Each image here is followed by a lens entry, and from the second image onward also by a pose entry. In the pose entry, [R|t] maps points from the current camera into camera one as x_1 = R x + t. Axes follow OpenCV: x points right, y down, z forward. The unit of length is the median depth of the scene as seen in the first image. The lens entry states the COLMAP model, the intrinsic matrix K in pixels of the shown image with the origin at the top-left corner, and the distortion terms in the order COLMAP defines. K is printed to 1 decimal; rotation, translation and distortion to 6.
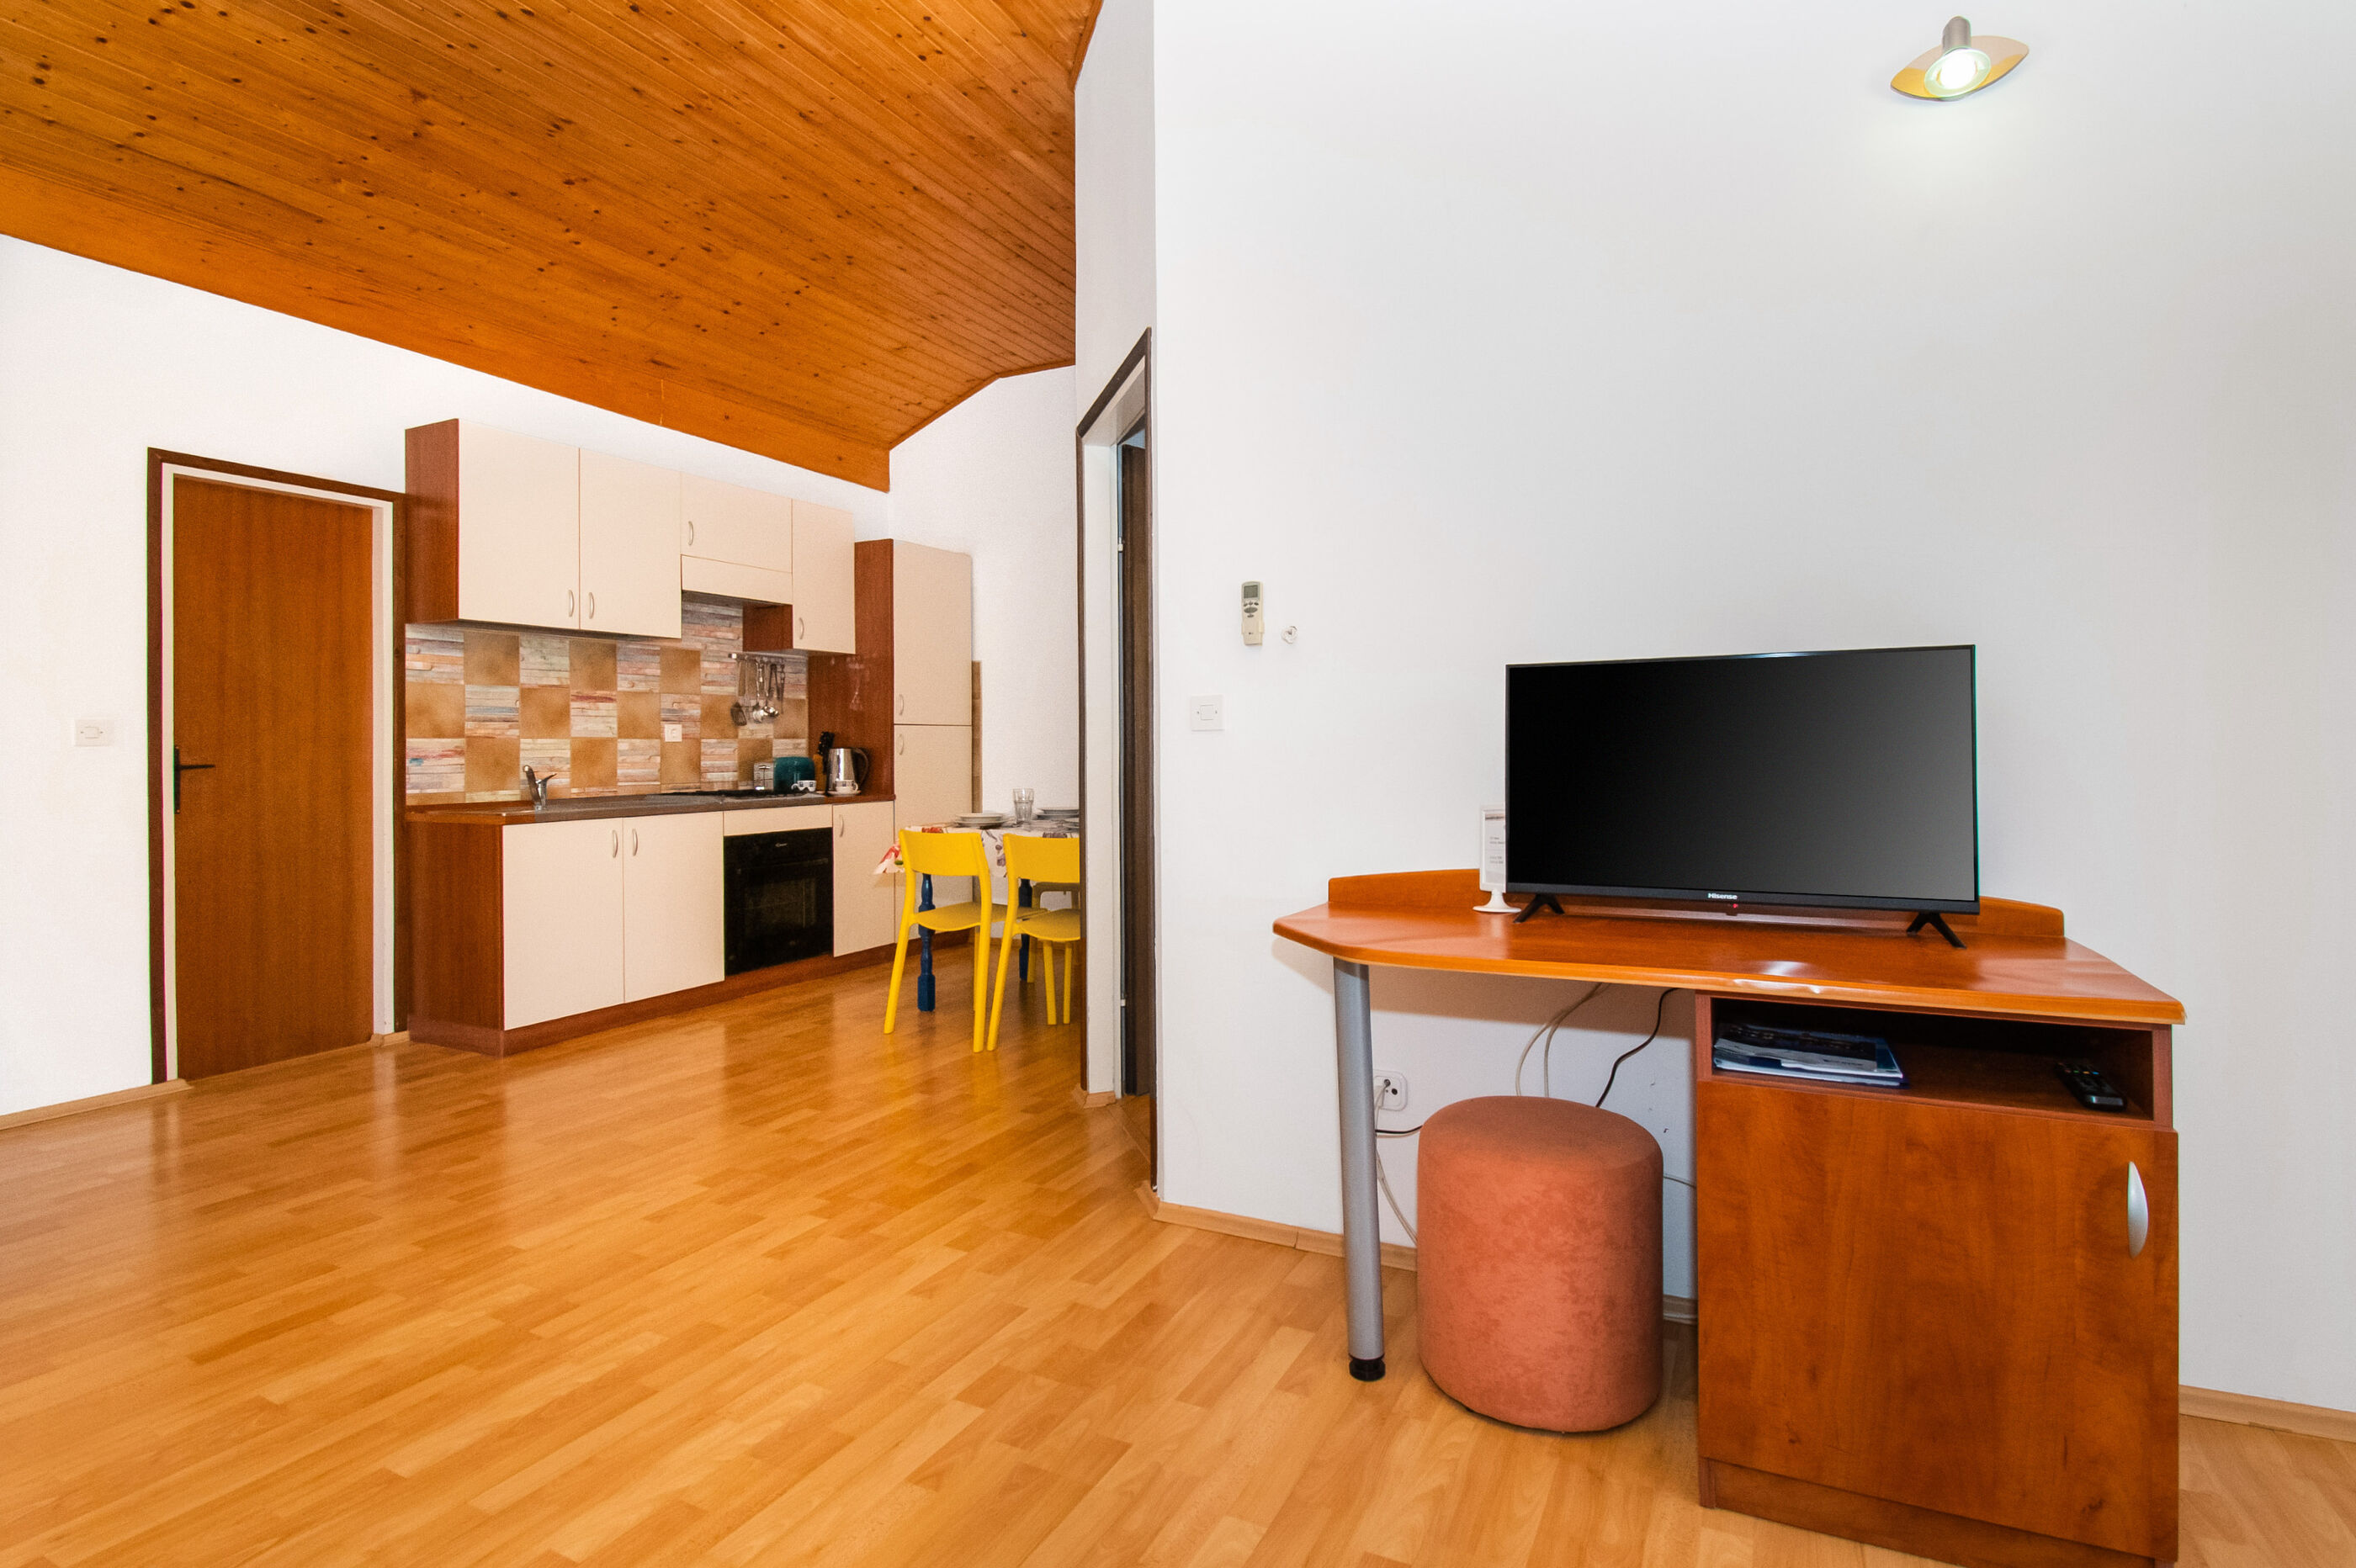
lens RADIAL K [[1086.2, 0, 1236.4], [0, 1086.2, 755.1], [0, 0, 1]] dist [0.000073, -0.012781]
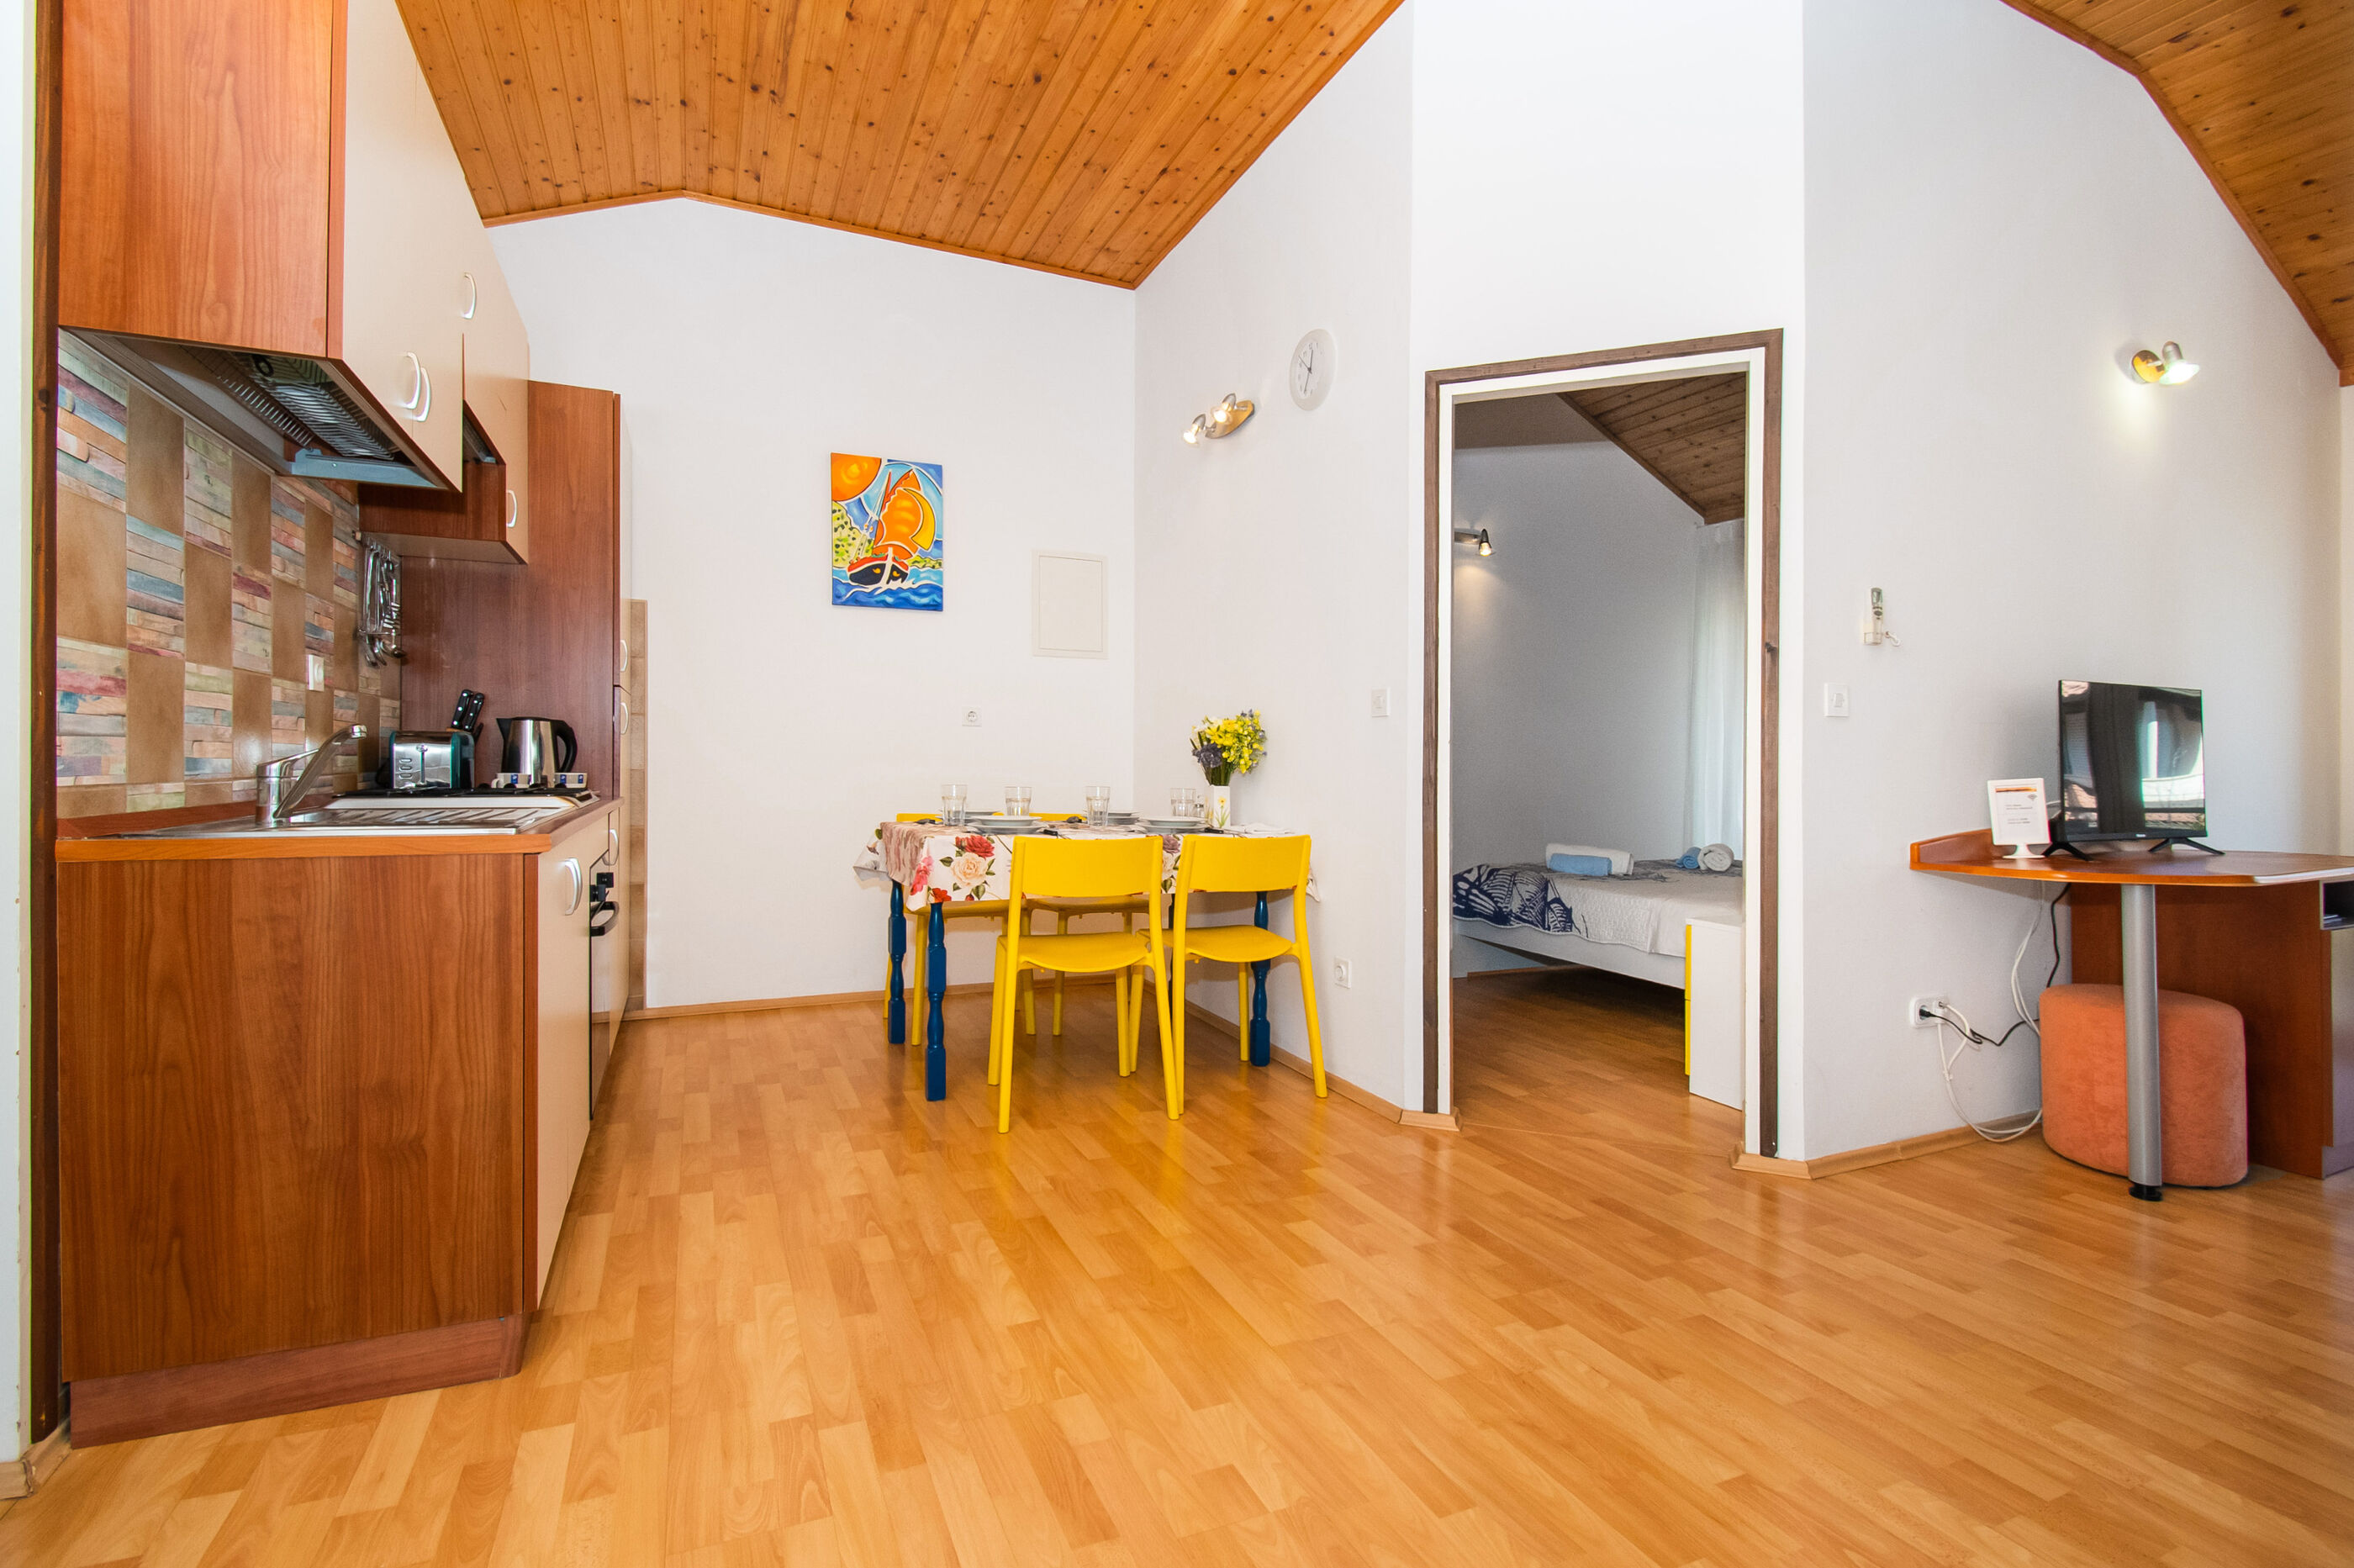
lens RADIAL K [[1077.0, 0, 1121.9], [0, 1077.0, 772.0], [0, 0, 1]] dist [0.000854, -0.011326]
pose [[0.668600, 0.011551, 0.743532, -0.709980], [-0.013770, 0.999900, -0.003151, 0.023871], [-0.743495, -0.008132, 0.668693, 0.437616]]
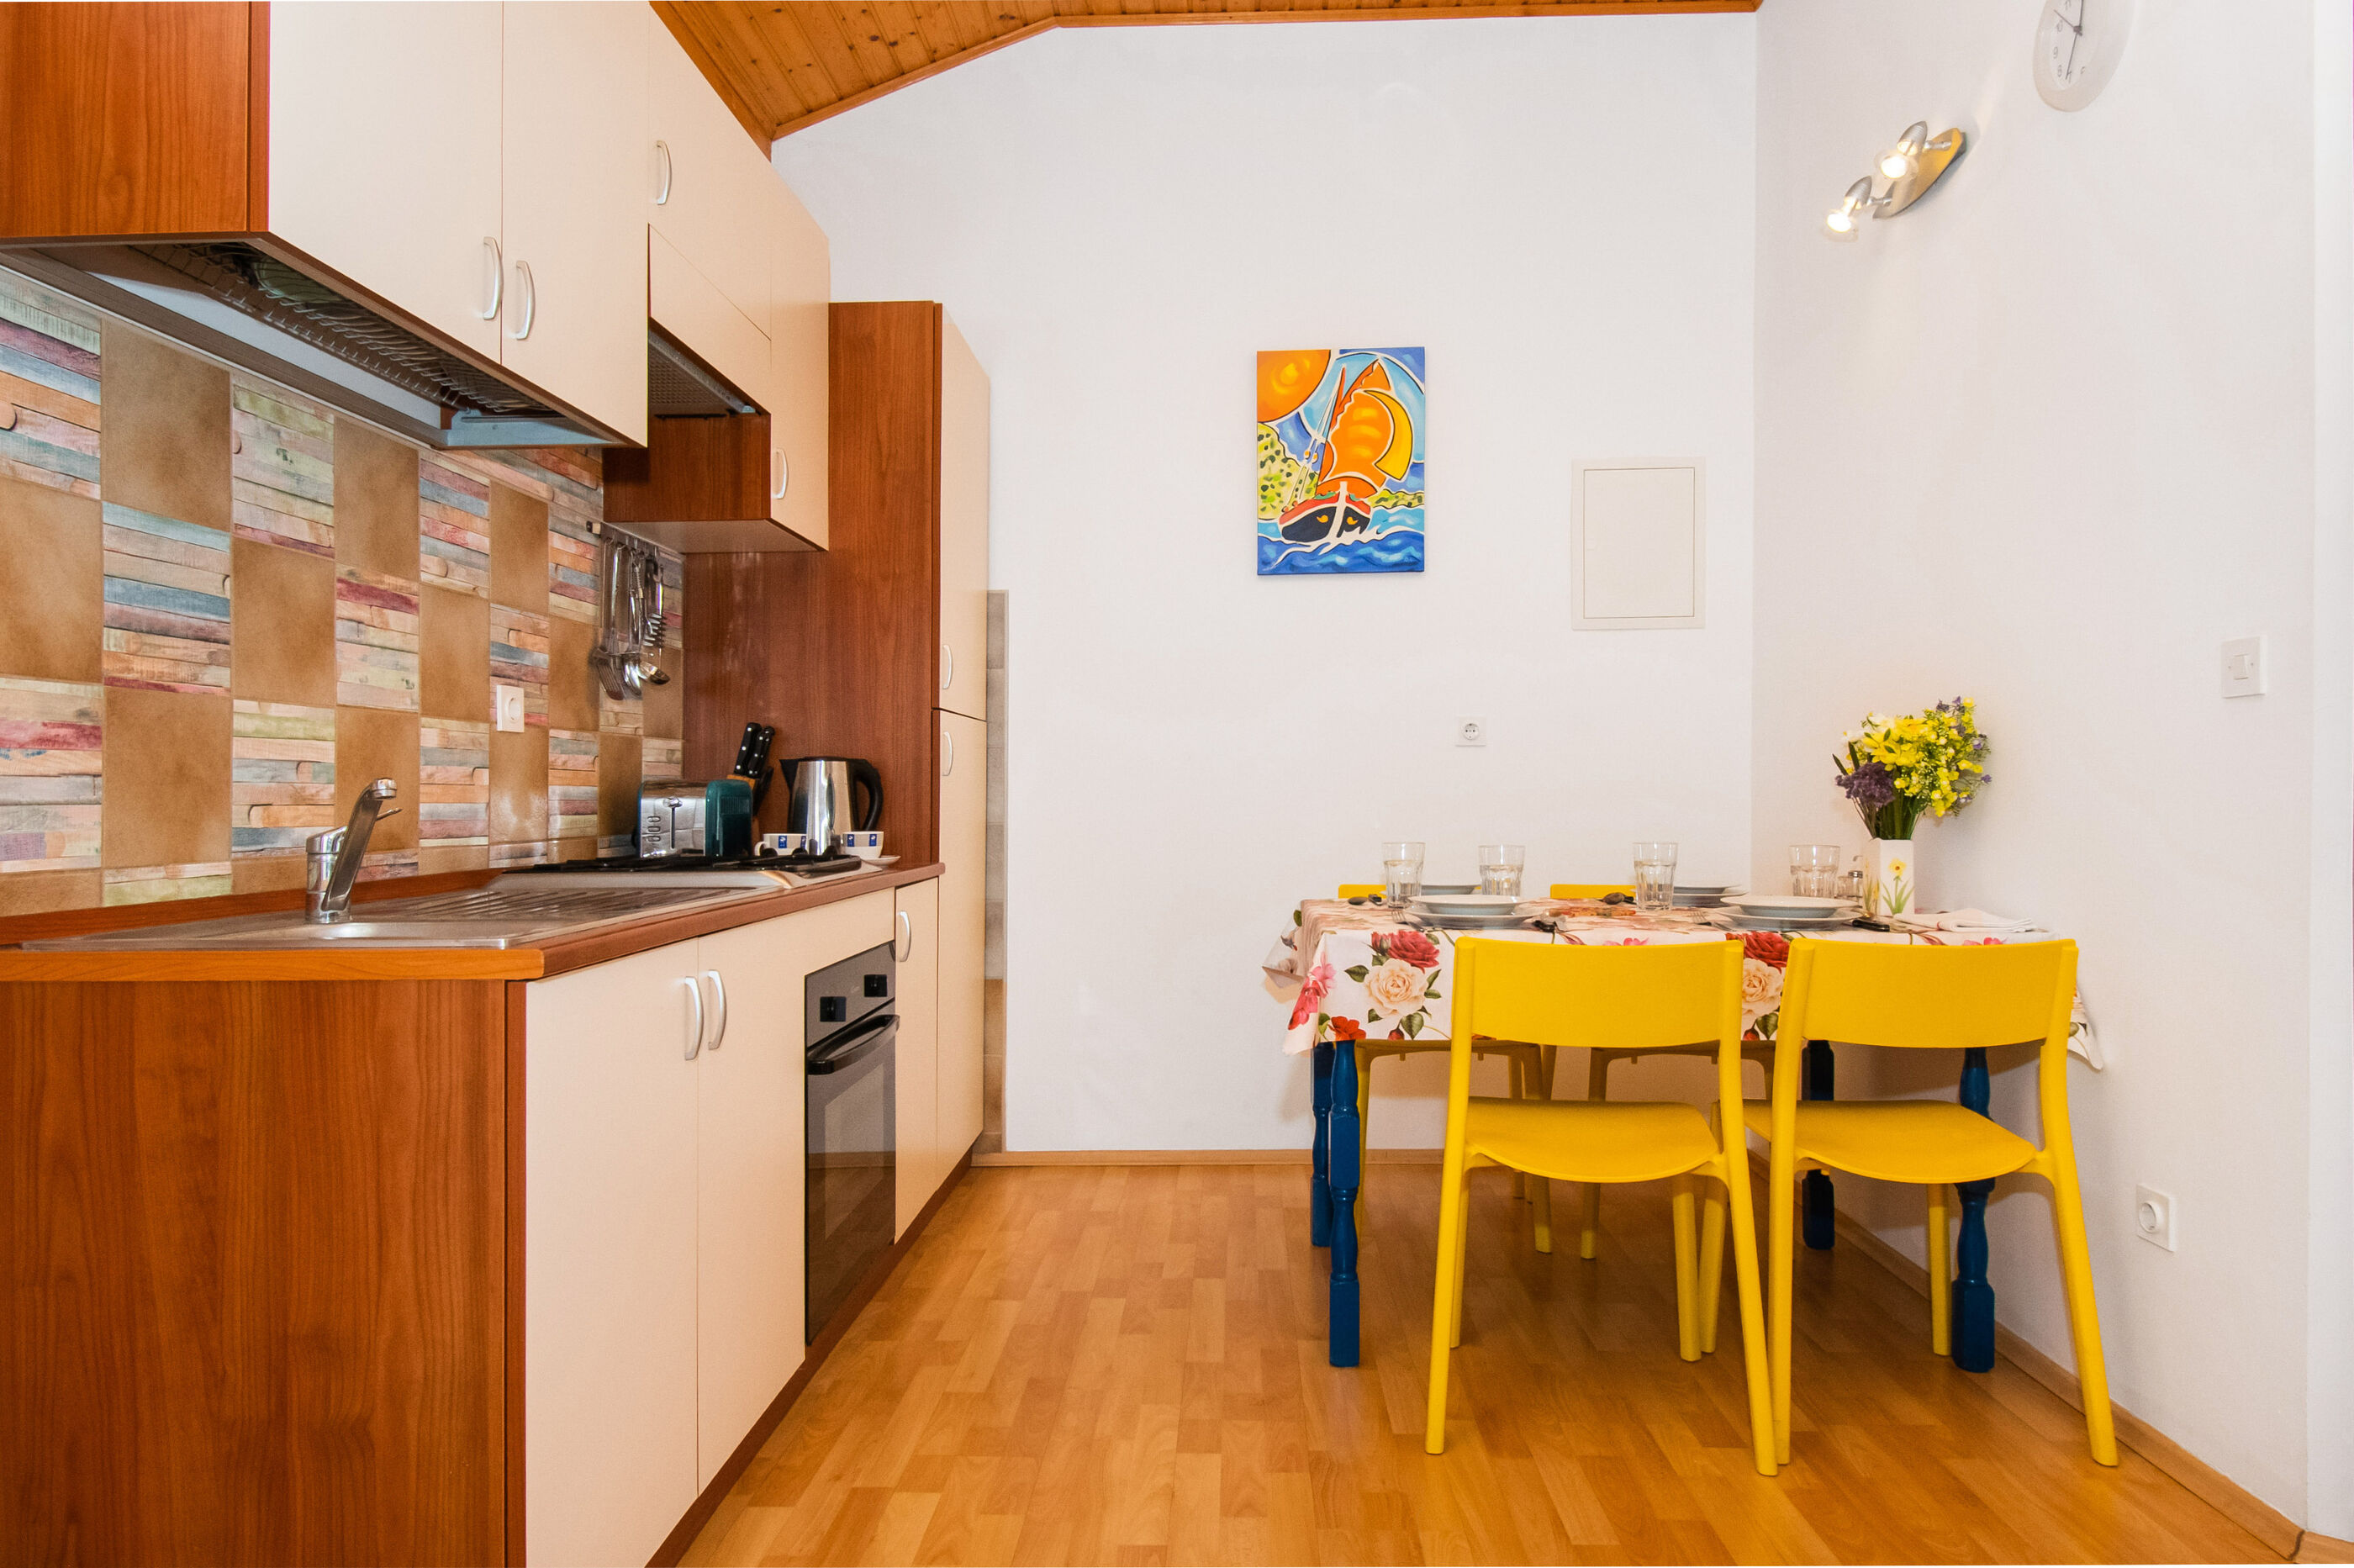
lens RADIAL K [[1426.2, 0, 1182.2], [0, 1426.2, 795.1], [0, 0, 1]] dist [0.019039, -0.031542]
pose [[0.917951, 0.001586, 0.396691, -0.559452], [0.003065, 0.999934, -0.011091, 0.017960], [-0.396682, 0.011397, 0.917885, 0.498637]]
